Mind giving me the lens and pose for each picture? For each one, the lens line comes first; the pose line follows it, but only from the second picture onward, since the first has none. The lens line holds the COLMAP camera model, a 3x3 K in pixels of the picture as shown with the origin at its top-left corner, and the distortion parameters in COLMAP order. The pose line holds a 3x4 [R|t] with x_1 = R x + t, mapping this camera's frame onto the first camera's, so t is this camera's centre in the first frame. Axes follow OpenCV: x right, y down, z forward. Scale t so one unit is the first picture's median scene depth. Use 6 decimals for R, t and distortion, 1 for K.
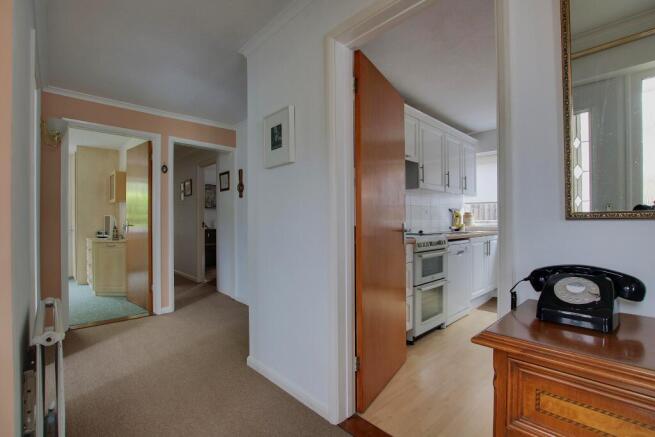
lens RADIAL K [[304.3, 0, 328.9], [0, 304.3, 218.0], [0, 0, 1]] dist [-0.005391, -0.000504]
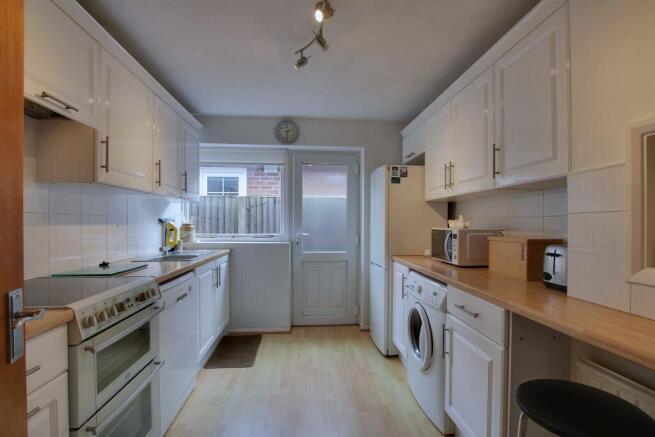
lens RADIAL K [[304.3, 0, 328.7], [0, 304.3, 220.5], [0, 0, 1]] dist [-0.005391, -0.000504]
pose [[0.624173, 0.004050, 0.781276, 0.132209], [-0.005365, 0.999985, -0.000897, -0.034770], [-0.781268, -0.003631, 0.624185, 0.361318]]
